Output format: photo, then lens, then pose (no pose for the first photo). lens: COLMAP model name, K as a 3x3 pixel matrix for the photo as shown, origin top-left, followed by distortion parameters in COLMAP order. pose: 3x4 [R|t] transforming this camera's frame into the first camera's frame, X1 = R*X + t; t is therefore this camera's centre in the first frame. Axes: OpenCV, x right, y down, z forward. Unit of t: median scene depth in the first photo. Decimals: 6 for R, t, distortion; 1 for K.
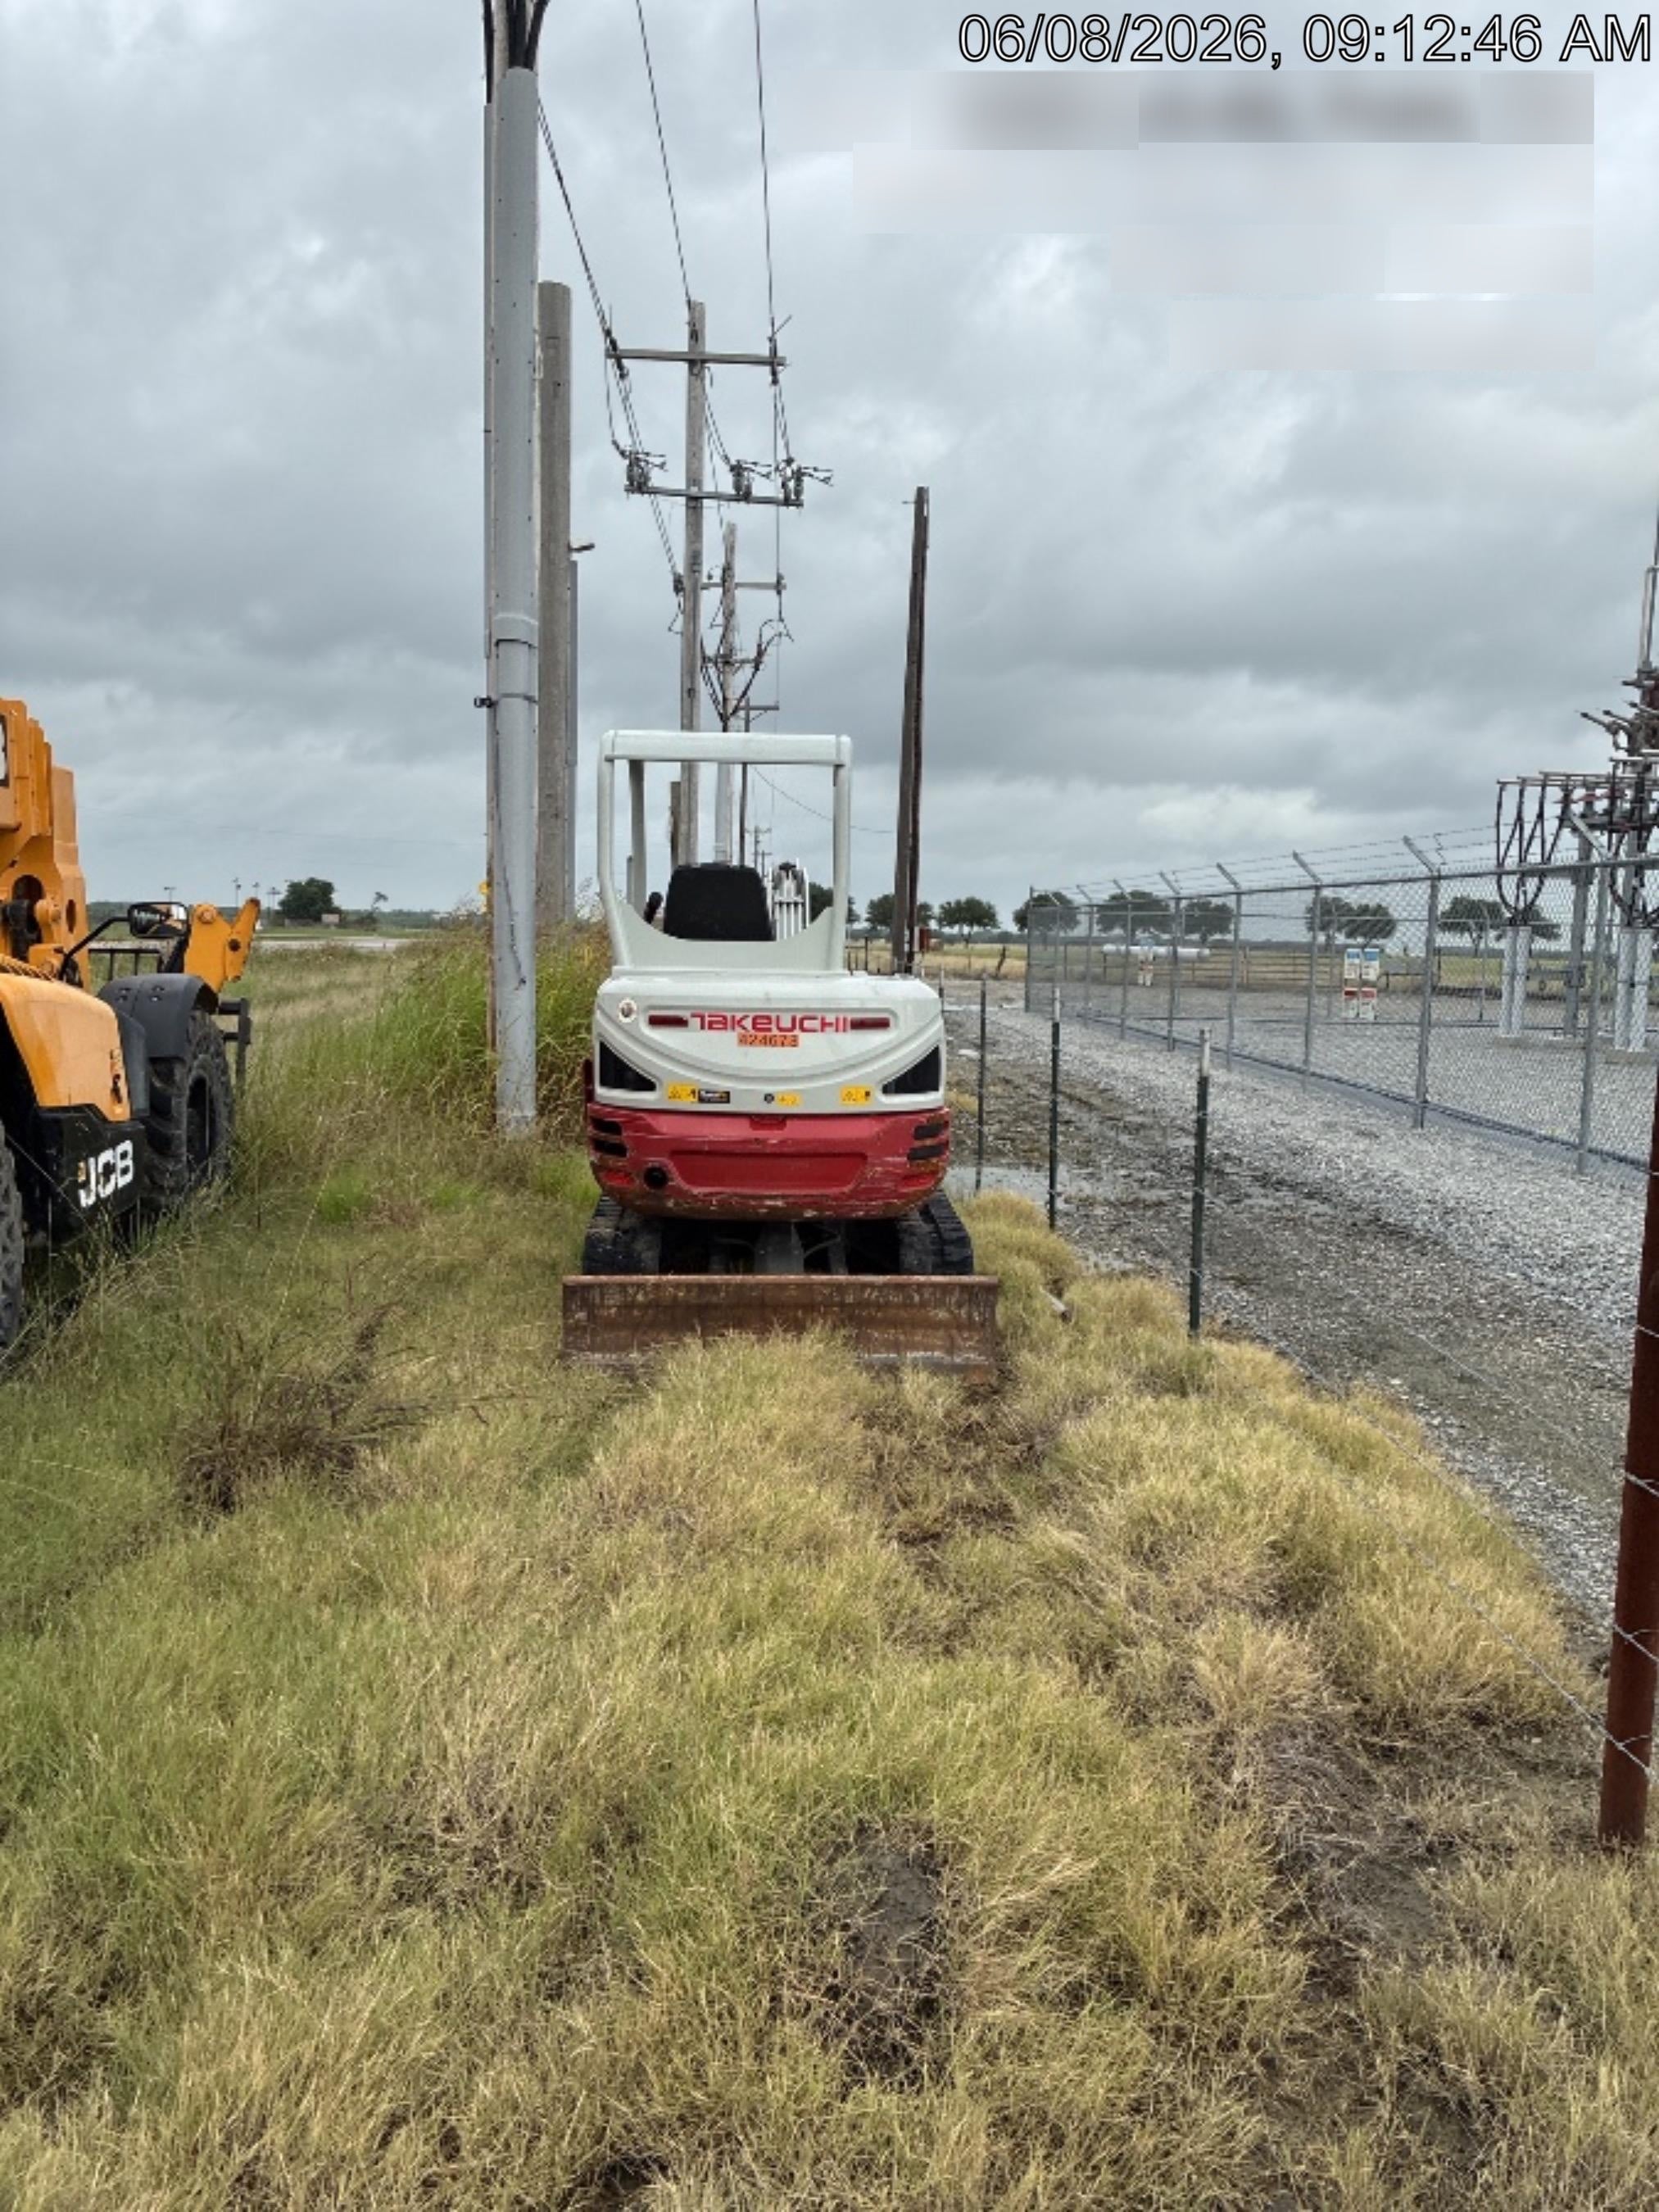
lens RADIAL K [[1666.7, 0, 829.5], [0, 1666.7, 1106.0], [0, 0, 1]] dist [0.110875, -0.138029]
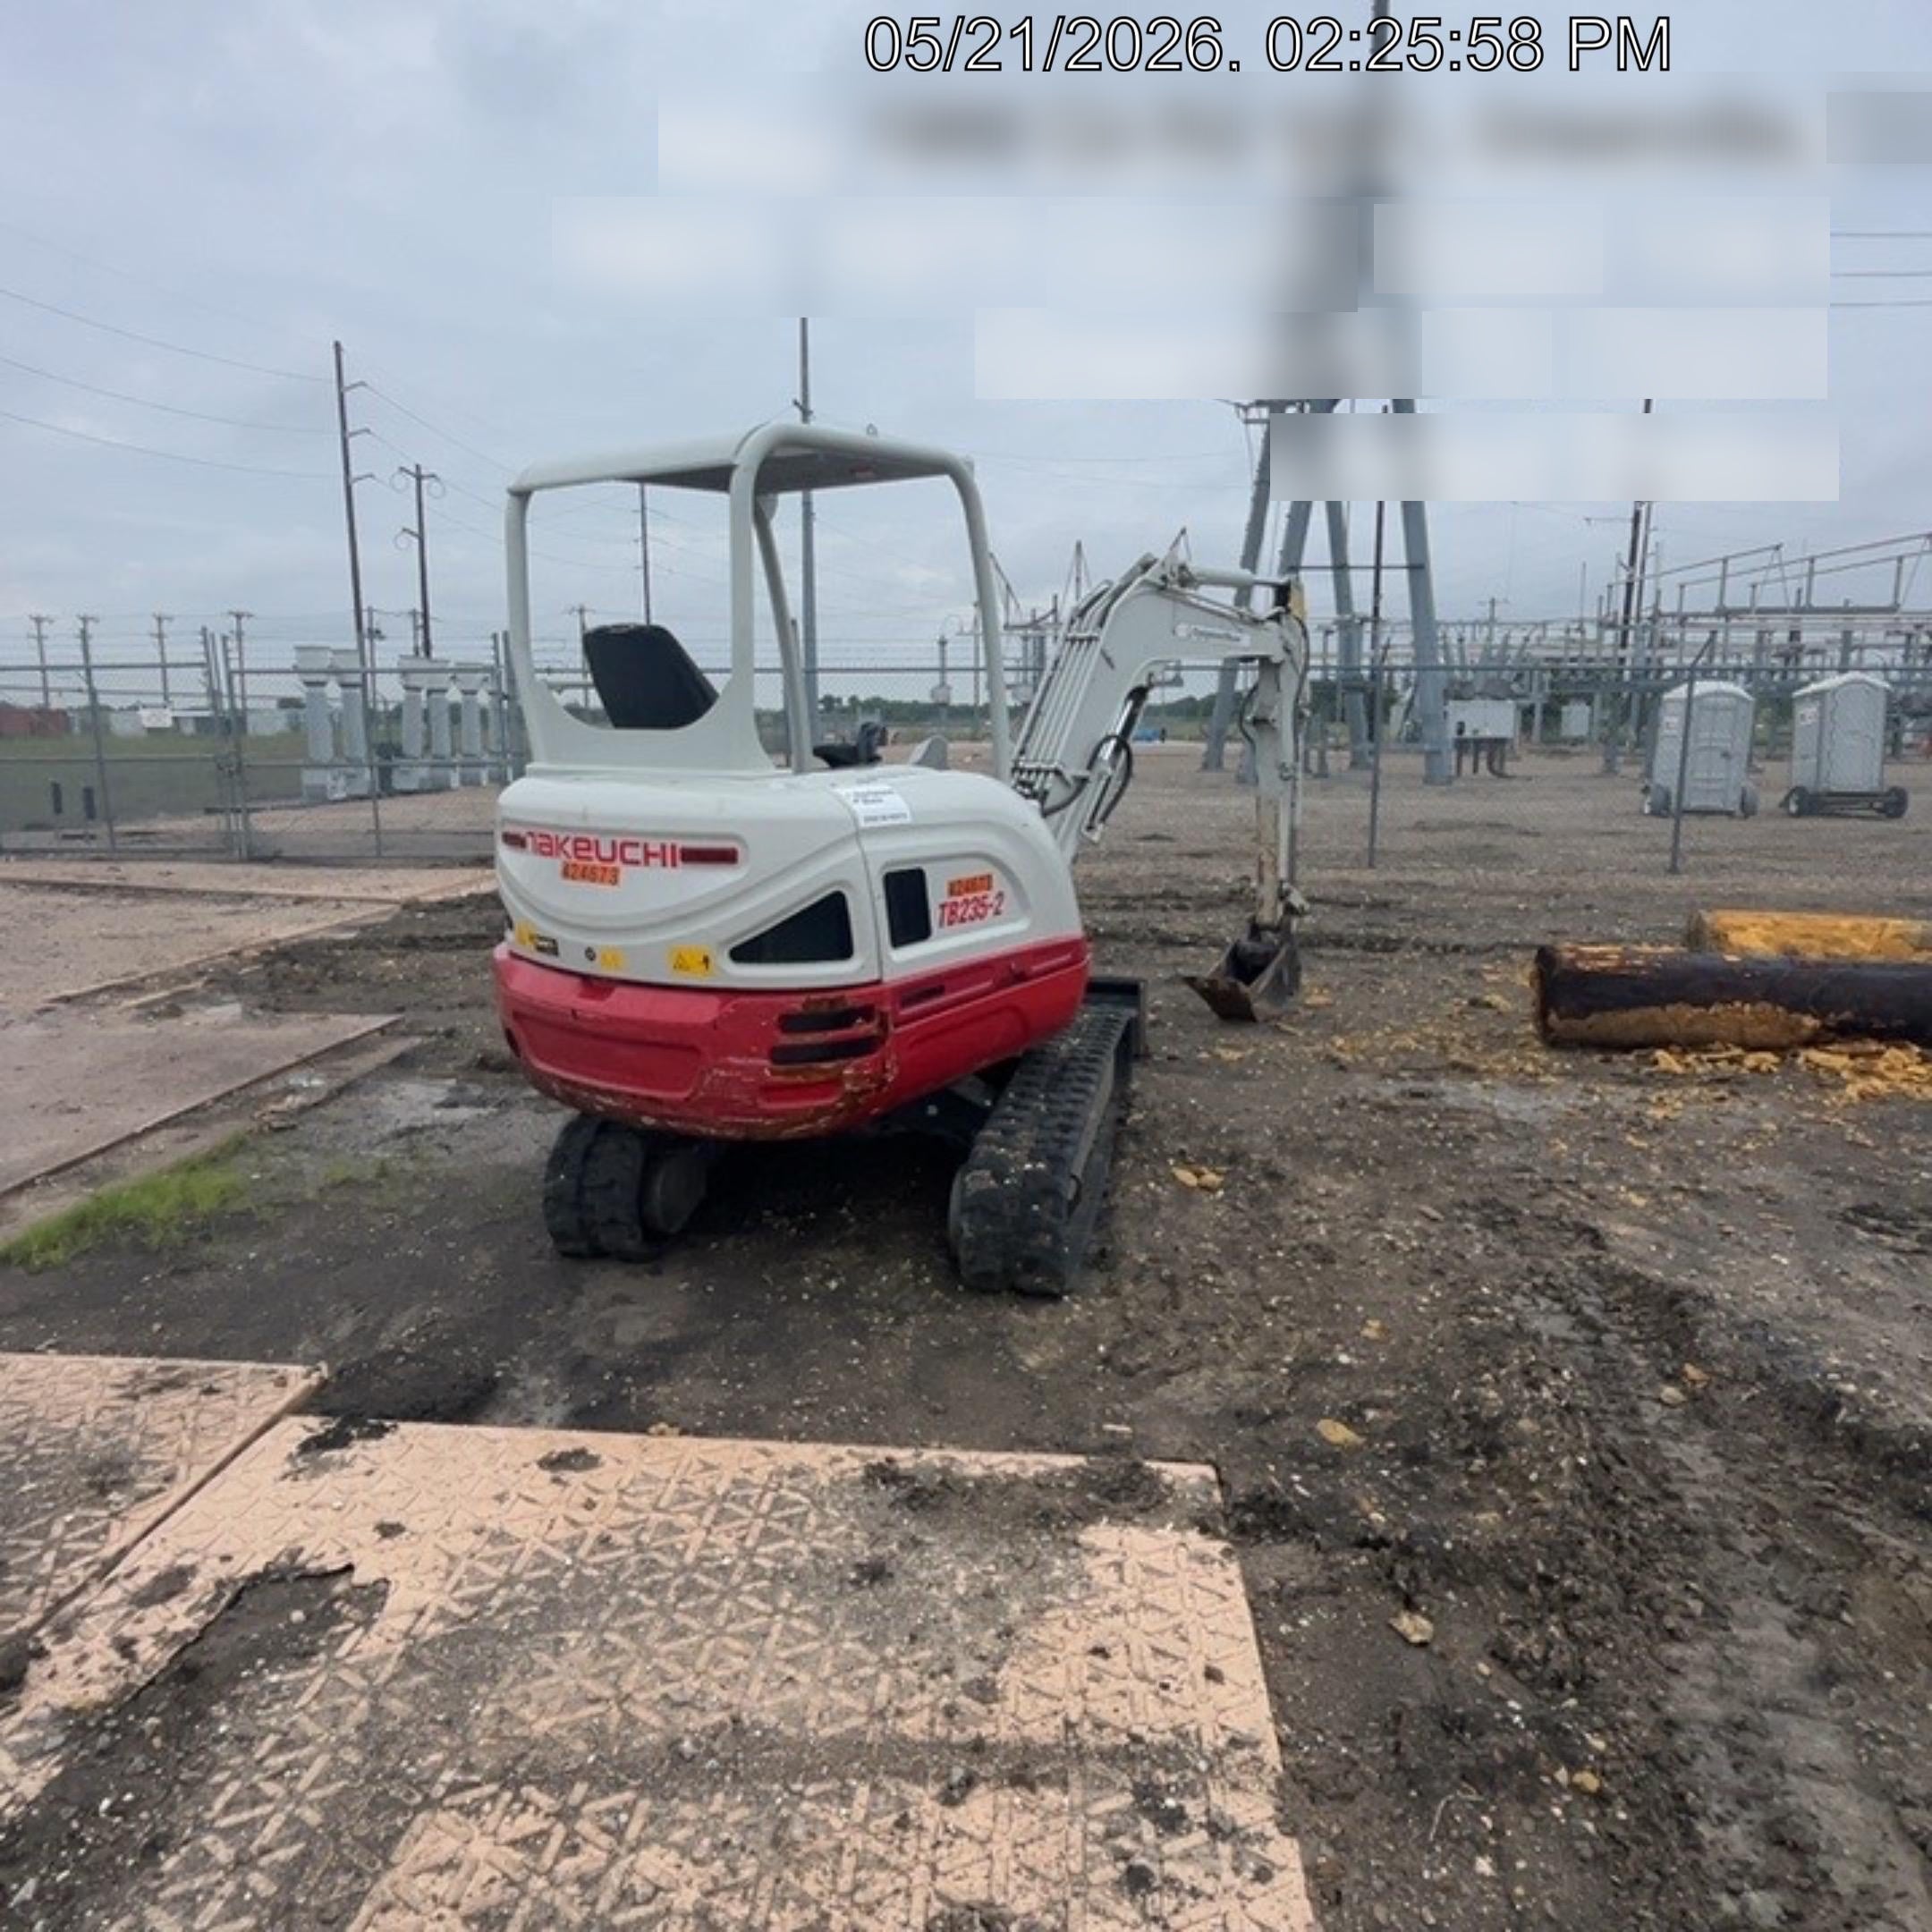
lens RADIAL K [[1339.5, 0, 966.9], [0, 1339.5, 942.6], [0, 0, 1]] dist [0.002283, 0.000373]
pose [[0.815313, 0.087192, -0.572418, 0.416542], [-0.039317, 0.994652, 0.095506, -0.069977], [0.577685, -0.055362, 0.814381, 0.622139]]
